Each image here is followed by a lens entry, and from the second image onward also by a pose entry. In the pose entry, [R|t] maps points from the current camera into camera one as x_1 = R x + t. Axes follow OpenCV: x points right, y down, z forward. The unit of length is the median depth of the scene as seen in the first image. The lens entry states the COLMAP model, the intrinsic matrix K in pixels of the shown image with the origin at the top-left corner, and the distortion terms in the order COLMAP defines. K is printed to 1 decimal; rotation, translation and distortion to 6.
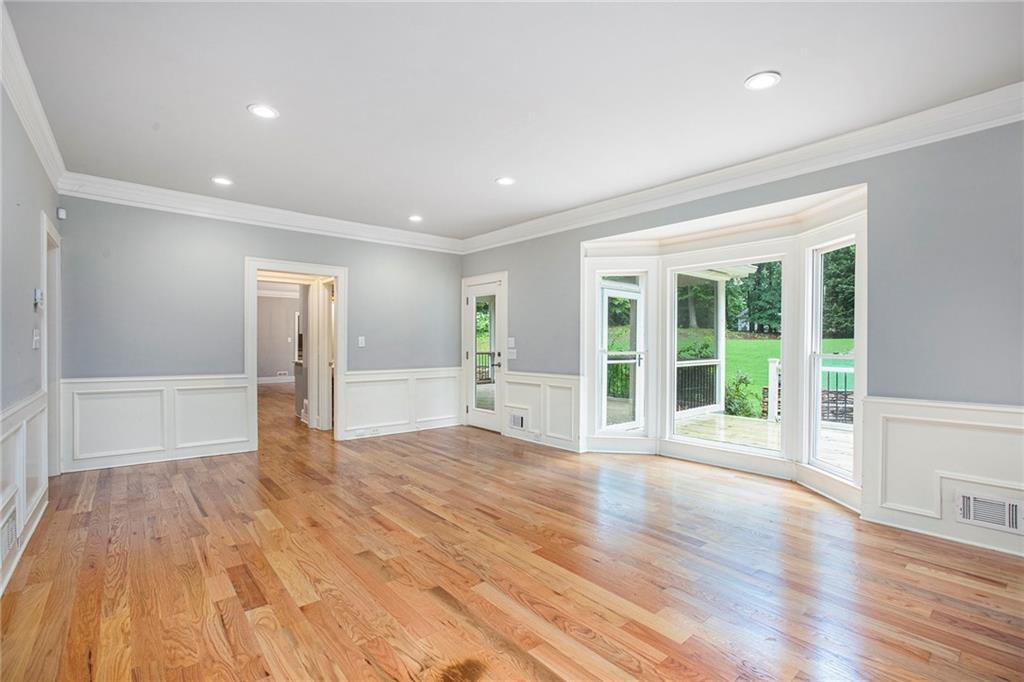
lens RADIAL K [[472.8, 0, 512.0], [0, 472.8, 341.0], [0, 0, 1]] dist [-0.060656, 0.026147]
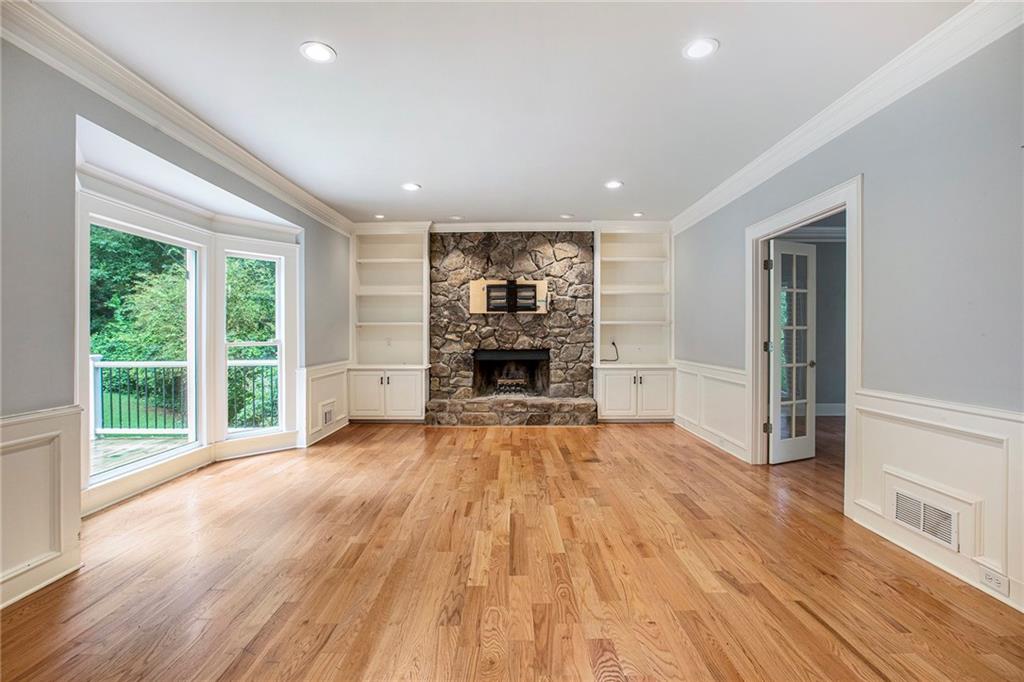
lens RADIAL K [[472.8, 0, 512.0], [0, 472.8, 341.0], [0, 0, 1]] dist [-0.060656, 0.026147]
pose [[-0.766146, -0.008740, 0.642607, -0.765969], [-0.002478, 0.999940, 0.010646, 0.011540], [-0.642662, 0.006564, -0.766122, 1.742176]]
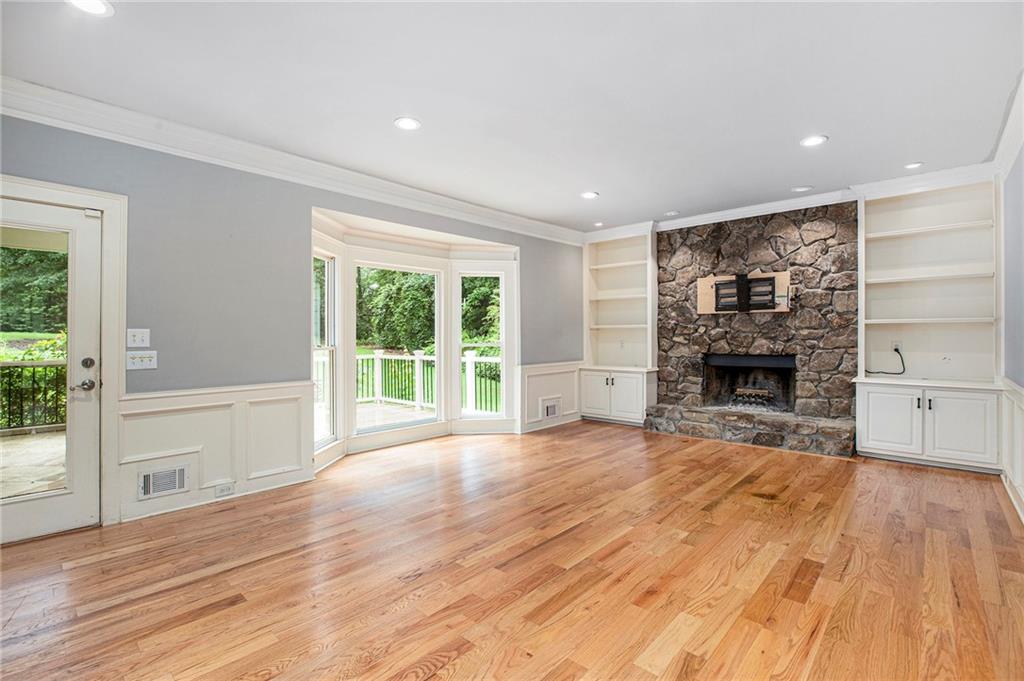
lens RADIAL K [[472.8, 0, 512.0], [0, 472.8, 340.5], [0, 0, 1]] dist [-0.060656, 0.026147]
pose [[-0.128831, -0.011678, 0.991598, -1.064511], [-0.002056, 0.999932, 0.011509, -0.000603], [-0.991664, -0.000556, -0.128847, 1.262805]]
